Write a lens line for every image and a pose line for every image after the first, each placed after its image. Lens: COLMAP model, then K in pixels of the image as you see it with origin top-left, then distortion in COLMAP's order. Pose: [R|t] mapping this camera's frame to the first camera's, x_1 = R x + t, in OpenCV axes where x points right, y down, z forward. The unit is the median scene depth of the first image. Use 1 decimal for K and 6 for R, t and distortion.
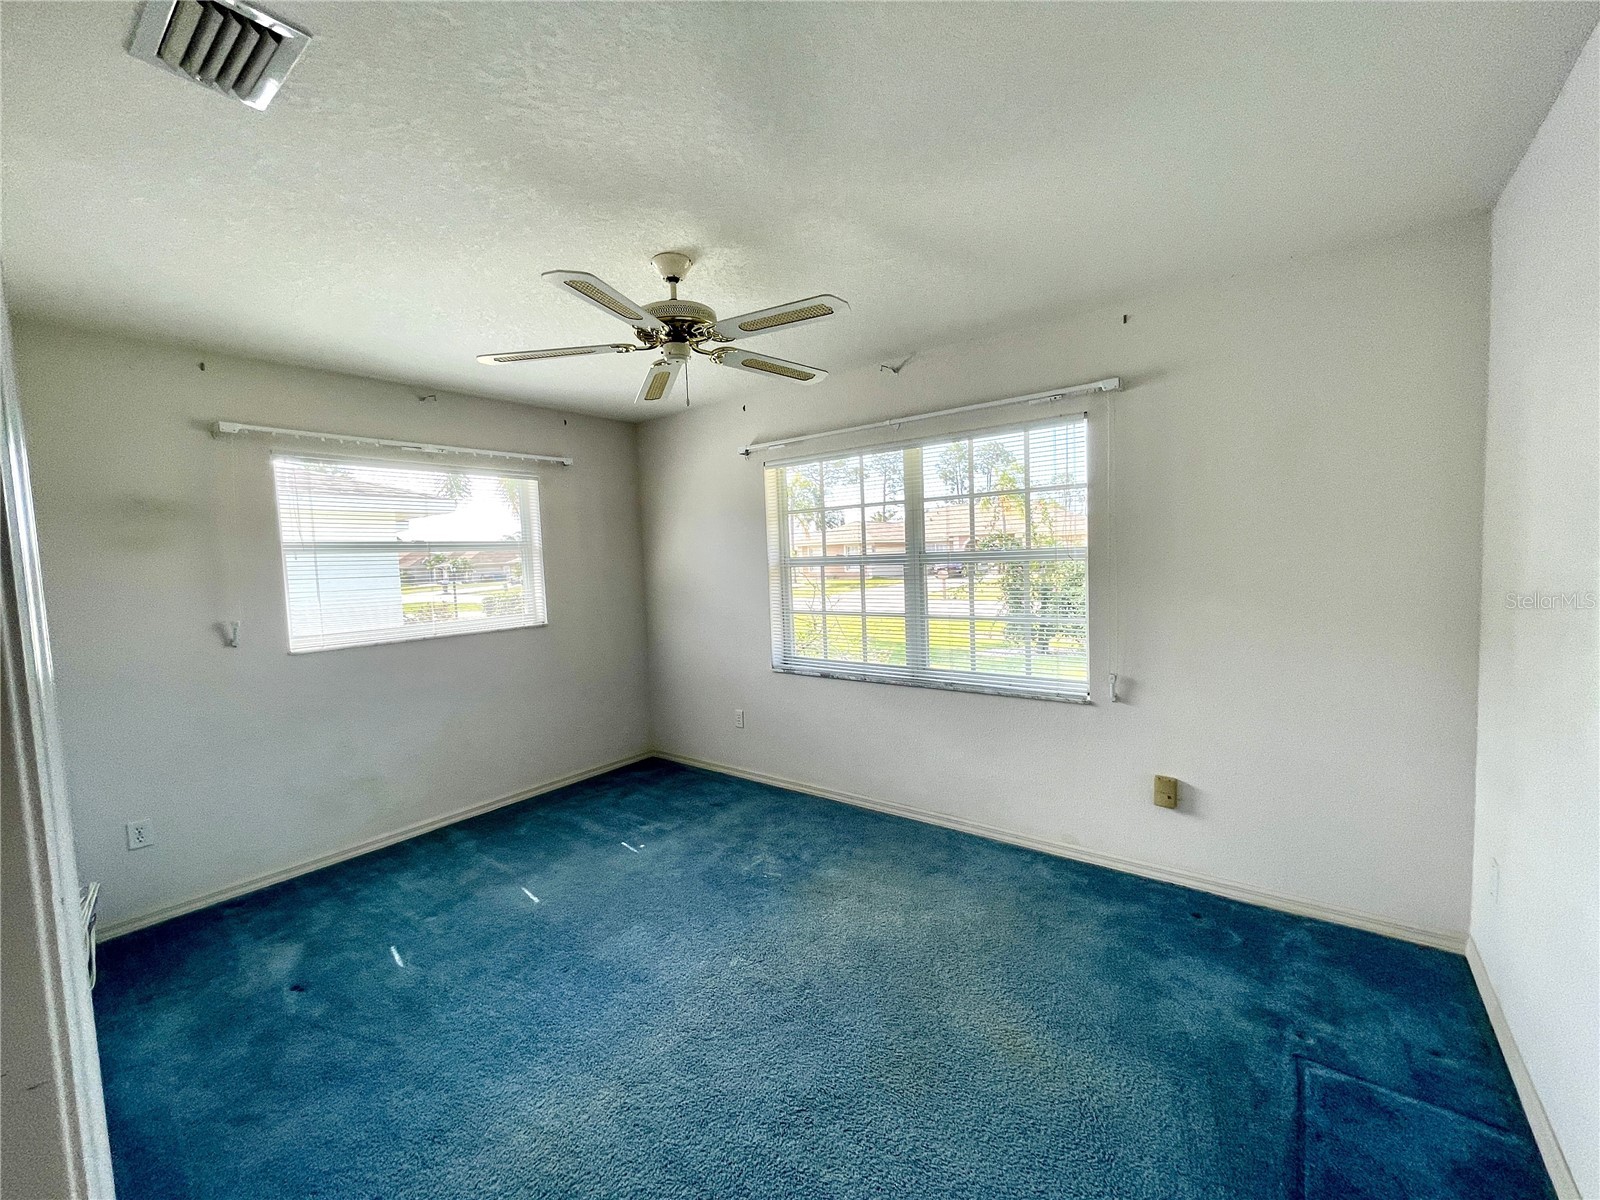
lens RADIAL K [[644.5, 0, 801.1], [0, 644.5, 598.6], [0, 0, 1]] dist [-0.001204, -0.000004]
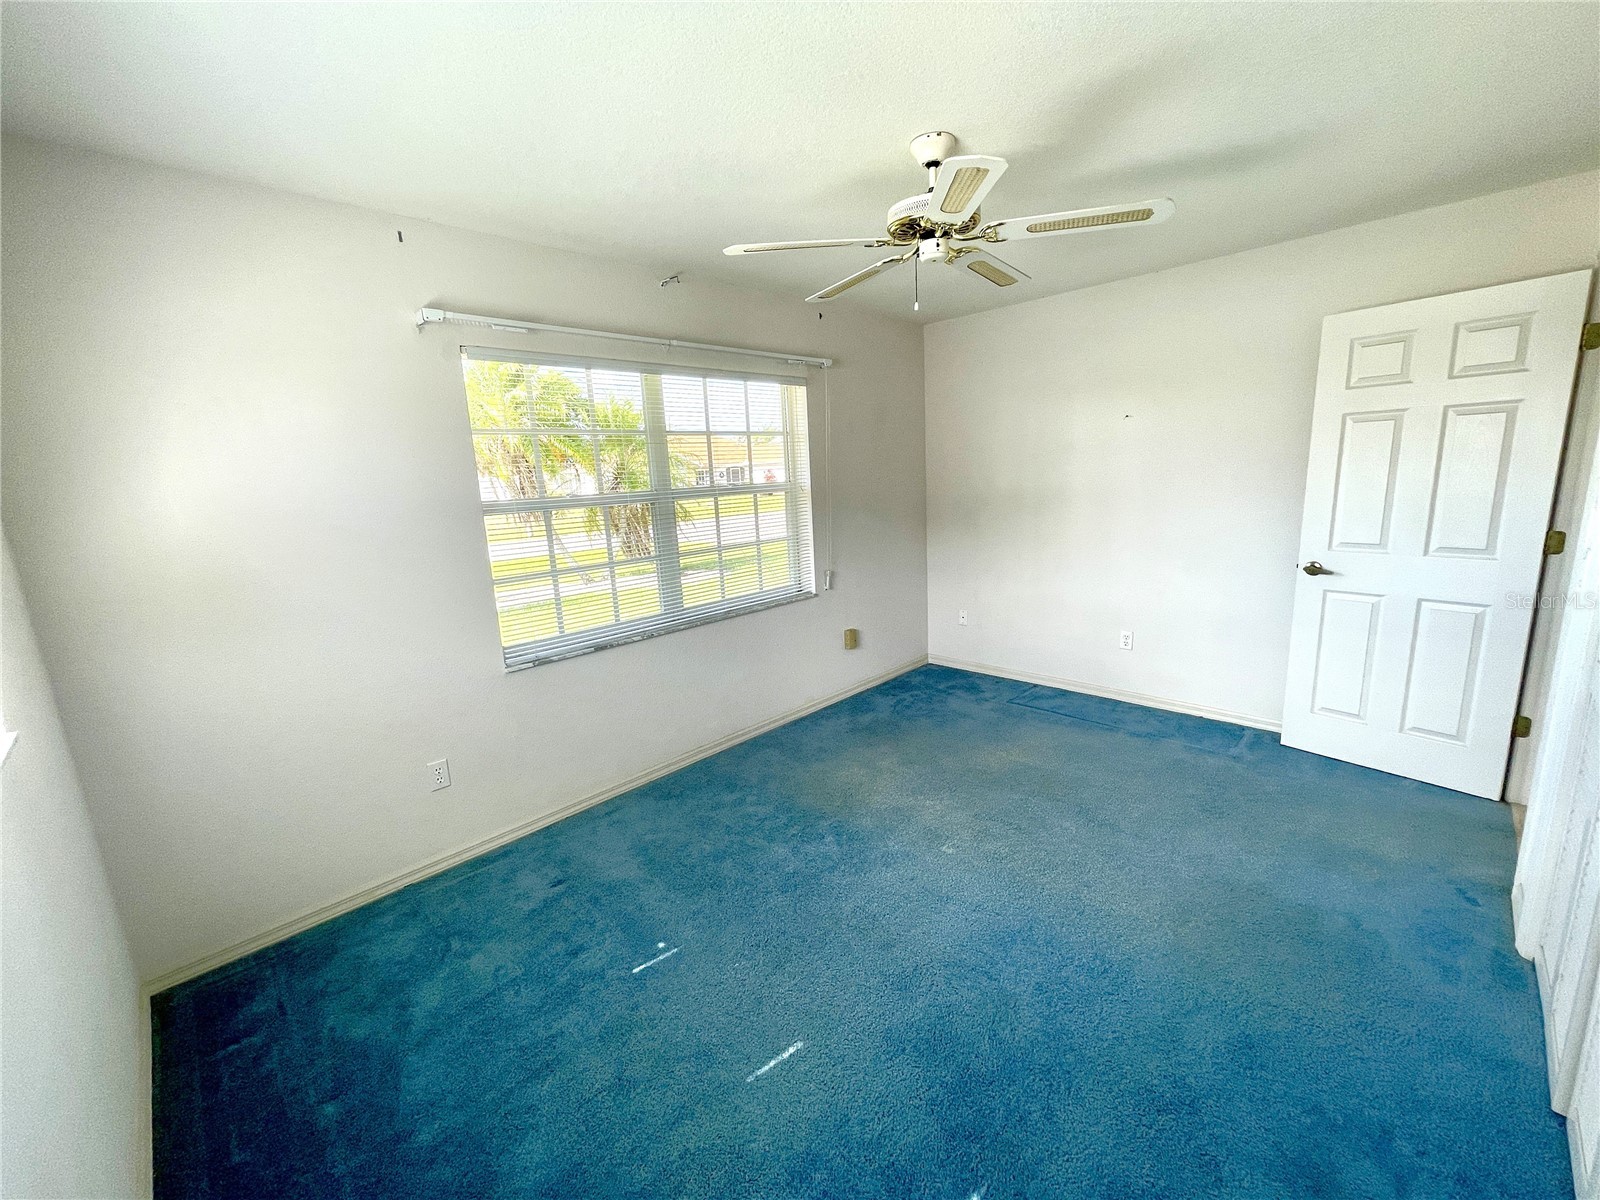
lens RADIAL K [[644.5, 0, 801.1], [0, 644.5, 598.6], [0, 0, 1]] dist [-0.001204, -0.000004]
pose [[0.127749, -0.153924, 0.979790, -0.805630], [0.119913, 0.983034, 0.138799, -0.022196], [-0.984531, 0.099758, 0.144039, 0.740795]]
